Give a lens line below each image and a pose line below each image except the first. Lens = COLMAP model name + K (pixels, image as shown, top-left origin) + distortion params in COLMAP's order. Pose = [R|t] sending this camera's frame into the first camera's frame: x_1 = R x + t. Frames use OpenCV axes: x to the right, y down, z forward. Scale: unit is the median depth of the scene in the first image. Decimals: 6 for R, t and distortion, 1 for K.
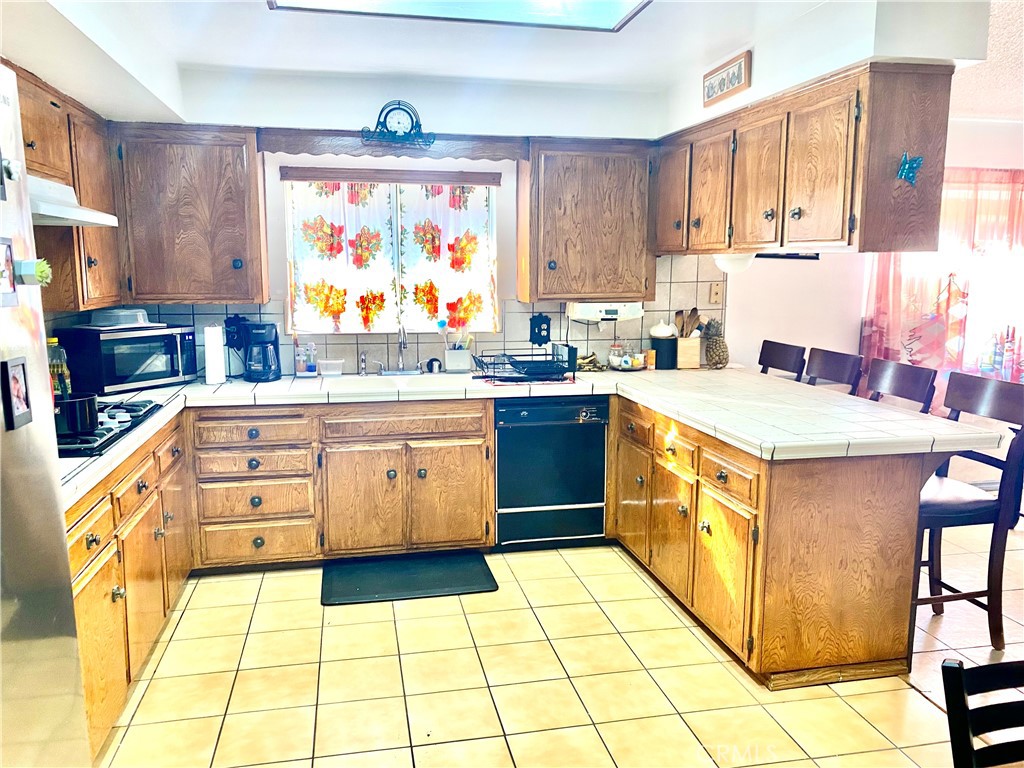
lens RADIAL K [[785.5, 0, 510.3], [0, 785.5, 381.1], [0, 0, 1]] dist [0.055068, -0.062097]
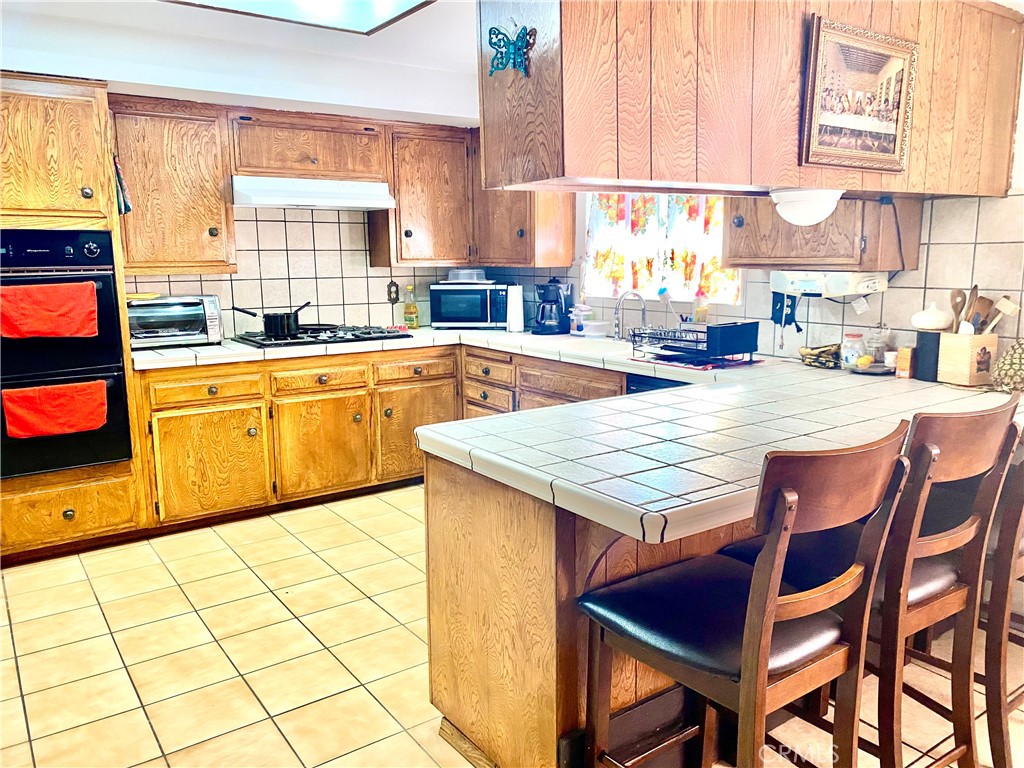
lens RADIAL K [[785.5, 0, 519.6], [0, 785.5, 383.4], [0, 0, 1]] dist [0.055068, -0.062097]
pose [[0.404461, 0.144861, -0.903010, 0.747762], [-0.123285, 0.987000, 0.103115, -0.044282], [0.906208, 0.069621, 0.417062, 0.503786]]
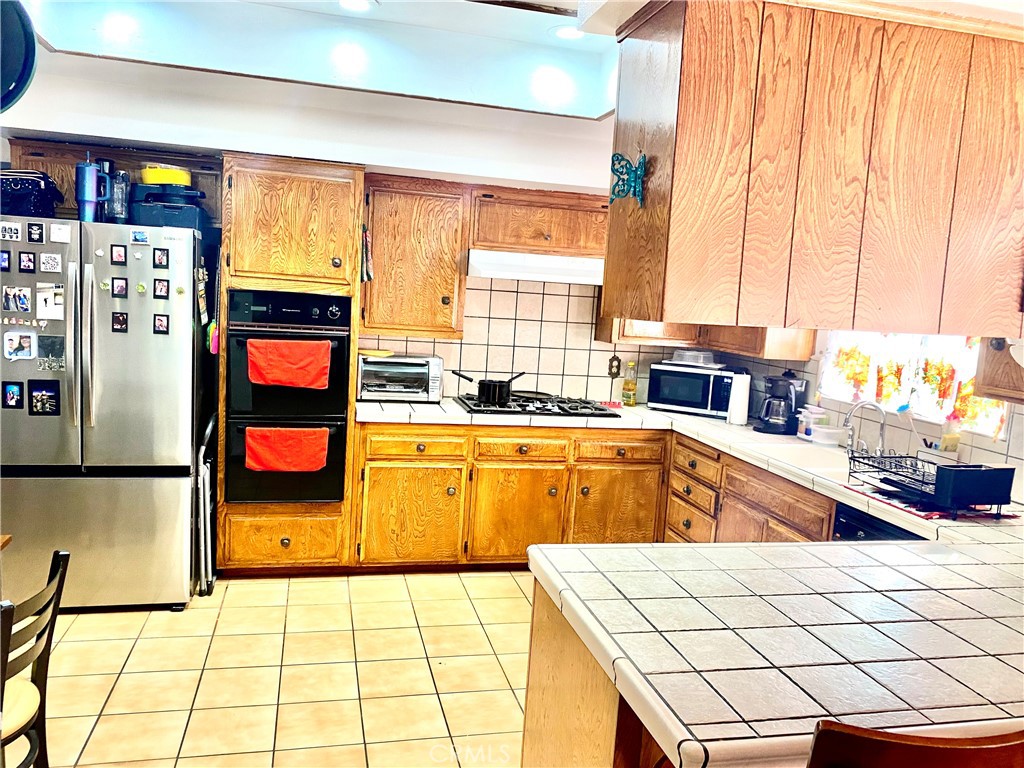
lens RADIAL K [[785.5, 0, 503.7], [0, 785.5, 388.1], [0, 0, 1]] dist [0.055068, -0.062097]
pose [[0.030737, 0.125138, -0.991663, 0.732906], [-0.209287, 0.970945, 0.116037, -0.108626], [0.977371, 0.203976, 0.056033, 0.603216]]
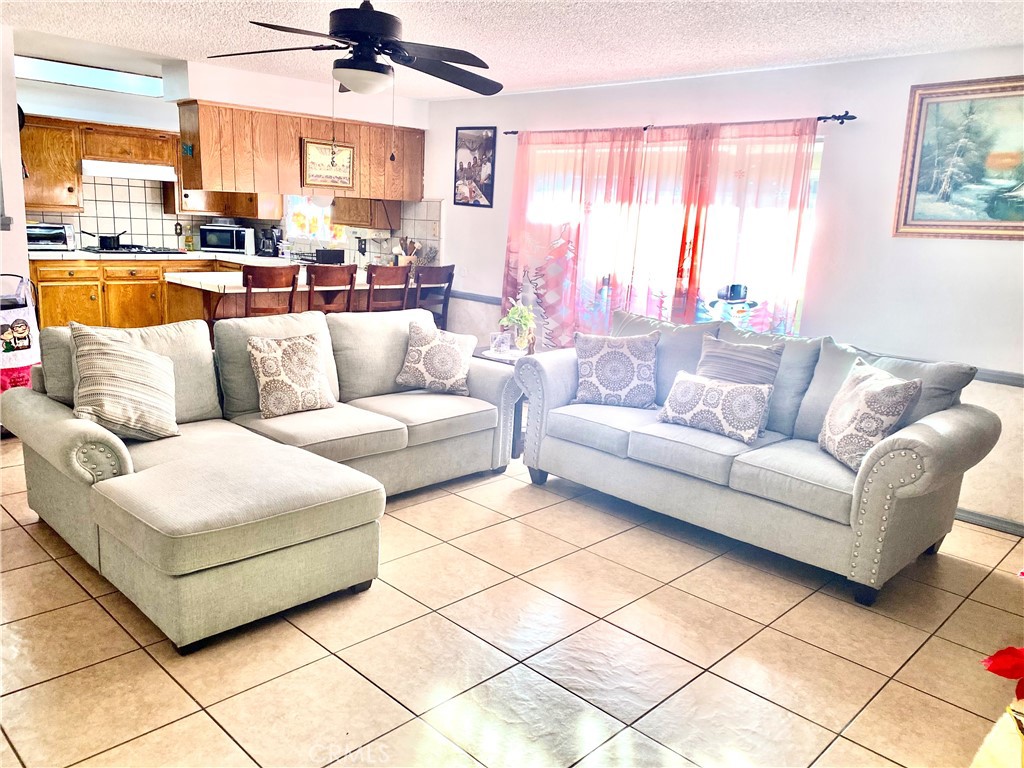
lens RADIAL K [[785.5, 0, 503.8], [0, 785.5, 384.6], [0, 0, 1]] dist [0.055068, -0.062097]
pose [[0.550492, 0.200220, -0.810476, 1.873523], [-0.167984, 0.977524, 0.127390, -0.043136], [0.817765, 0.066020, 0.571753, 0.345738]]
